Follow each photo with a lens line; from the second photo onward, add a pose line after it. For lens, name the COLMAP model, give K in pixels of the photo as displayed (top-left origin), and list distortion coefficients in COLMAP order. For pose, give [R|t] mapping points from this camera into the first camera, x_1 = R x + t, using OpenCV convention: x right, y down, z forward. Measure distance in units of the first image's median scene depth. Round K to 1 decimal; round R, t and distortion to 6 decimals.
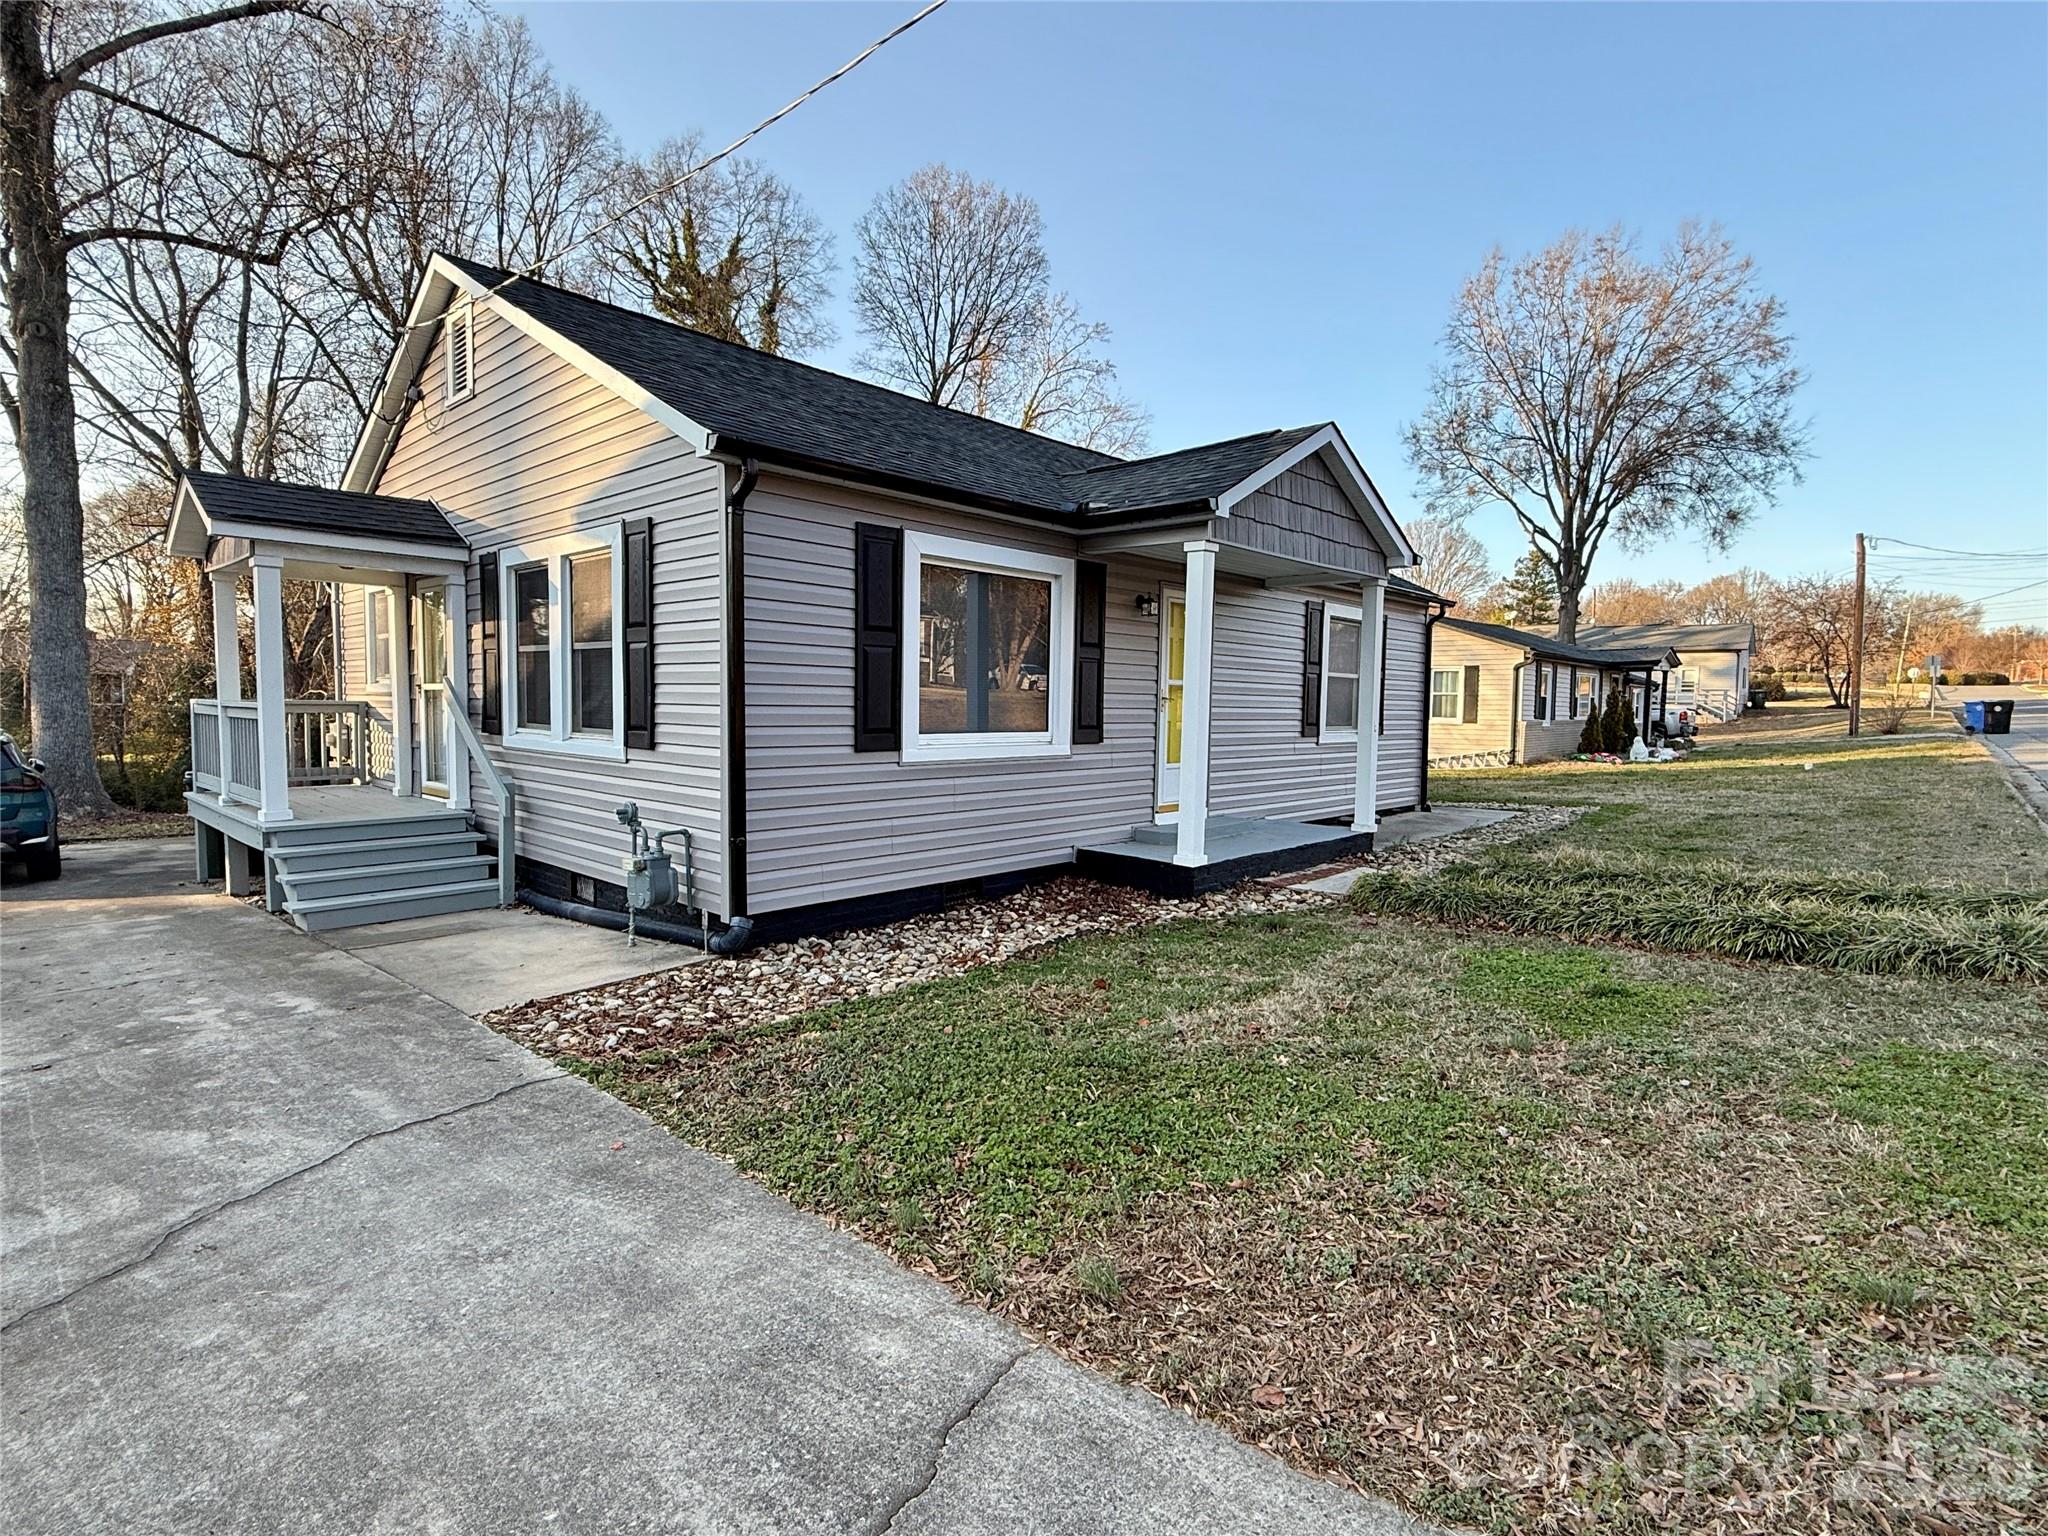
lens RADIAL K [[992.7, 0, 1024.0], [0, 992.7, 768.0], [0, 0, 1]] dist [-0.000569, -0.000902]
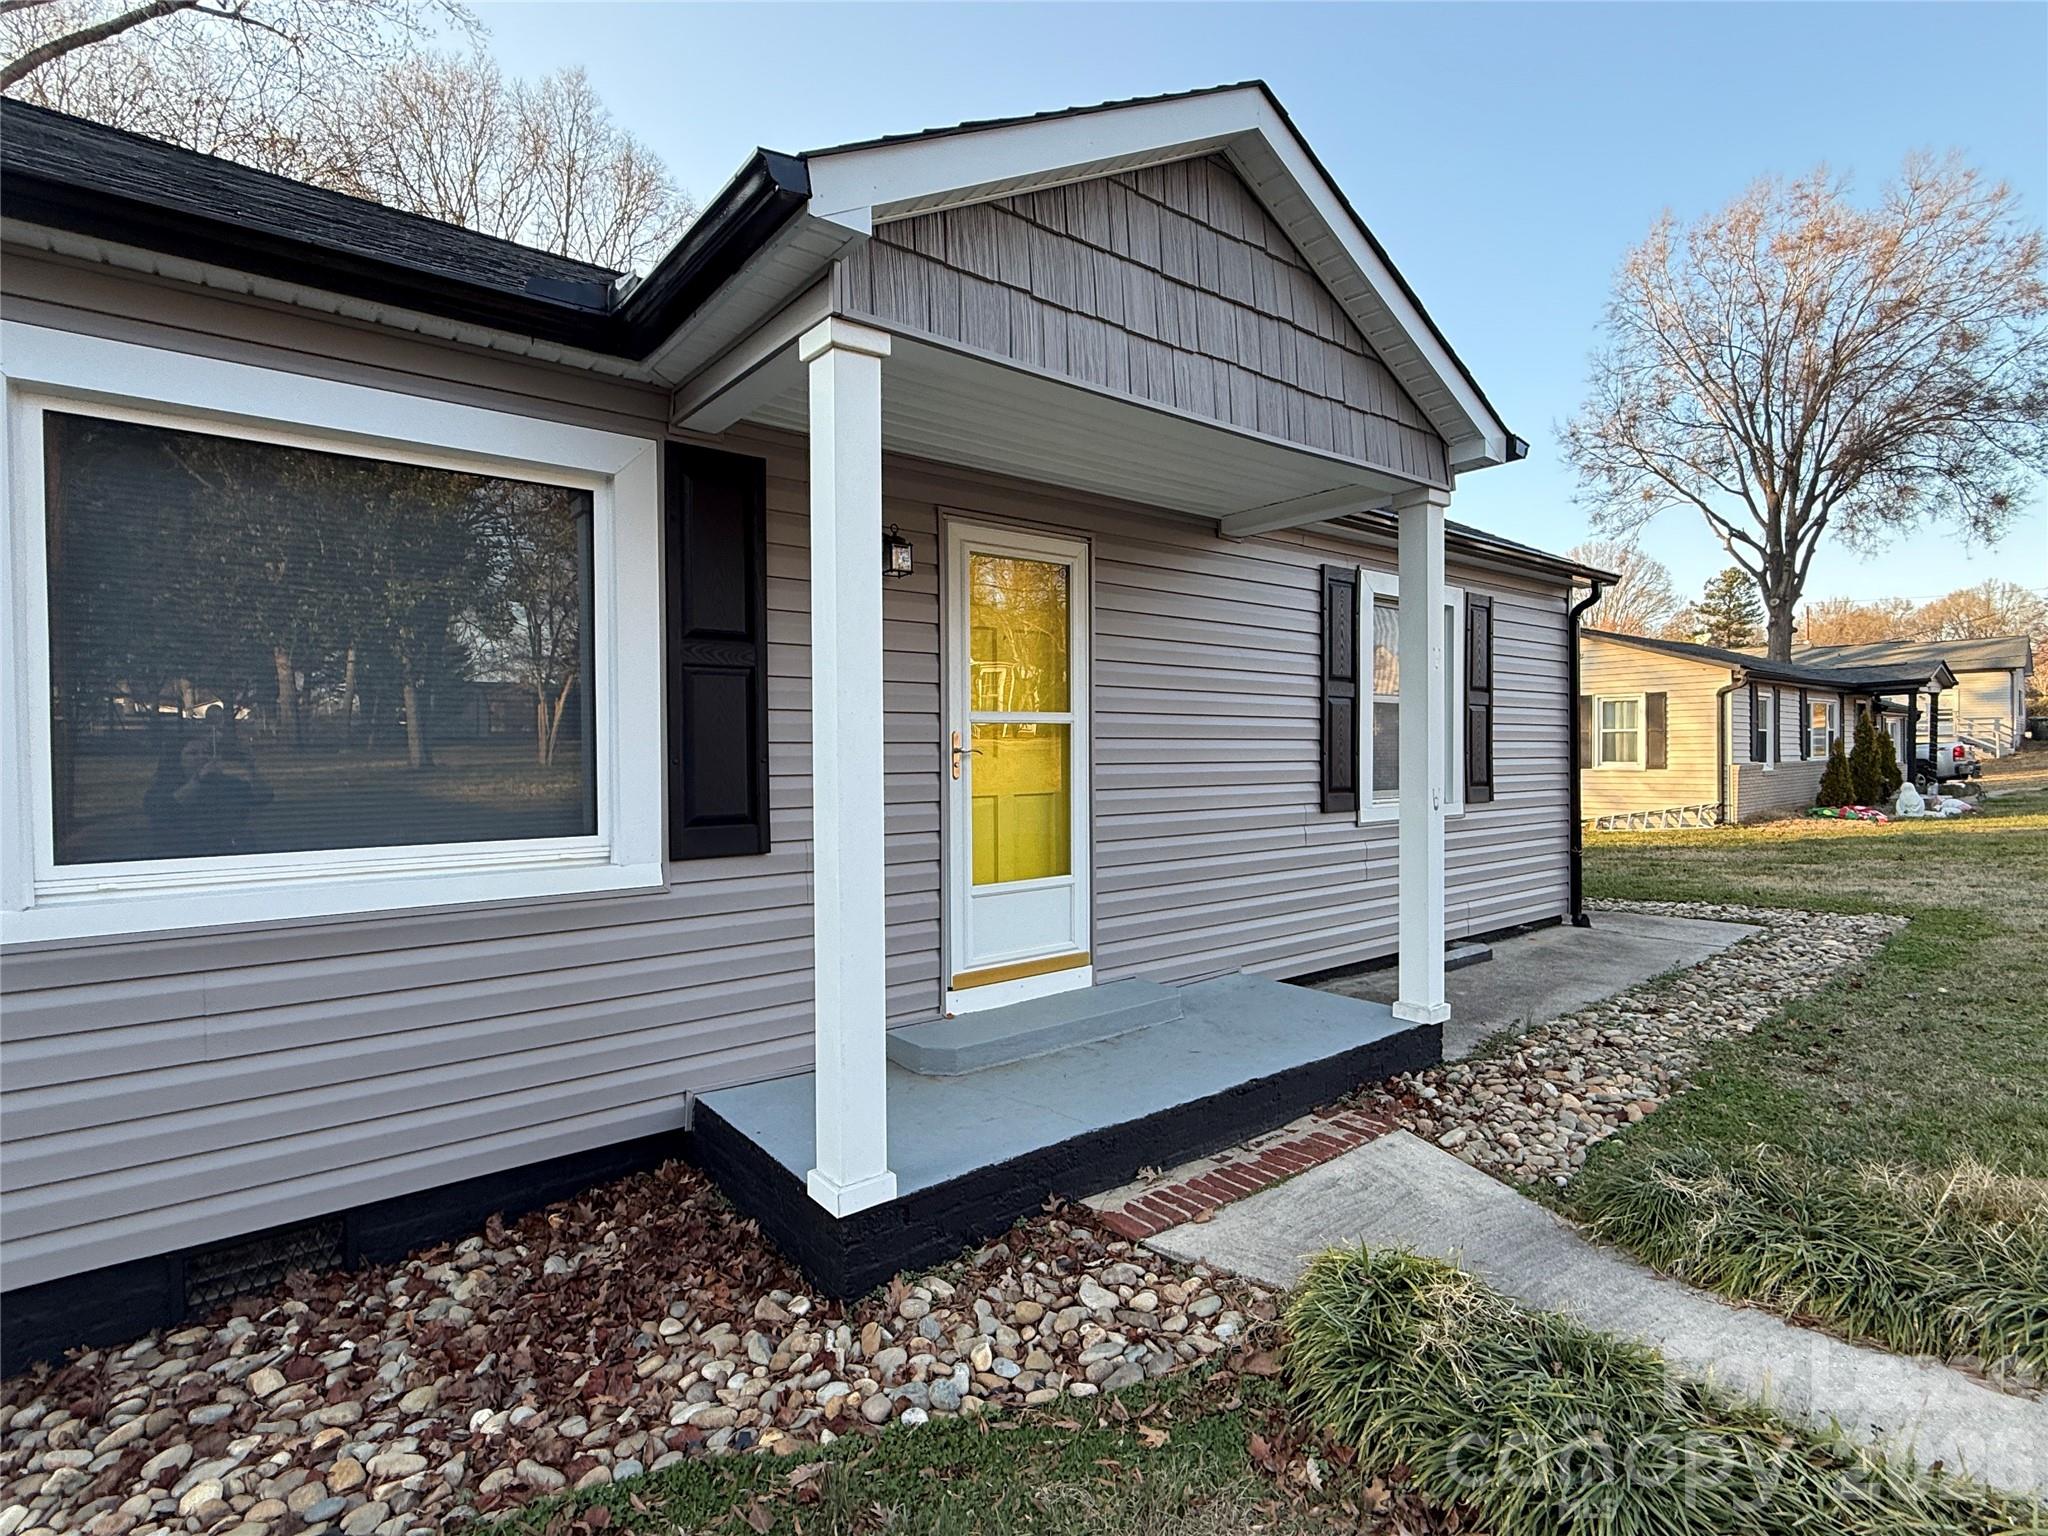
lens RADIAL K [[992.7, 0, 1024.0], [0, 992.7, 768.0], [0, 0, 1]] dist [-0.000569, -0.000902]
pose [[0.989018, -0.020118, -0.146420, 0.080702], [0.012626, 0.998571, -0.051922, -0.012110], [0.147255, 0.049503, 0.987859, 0.176808]]
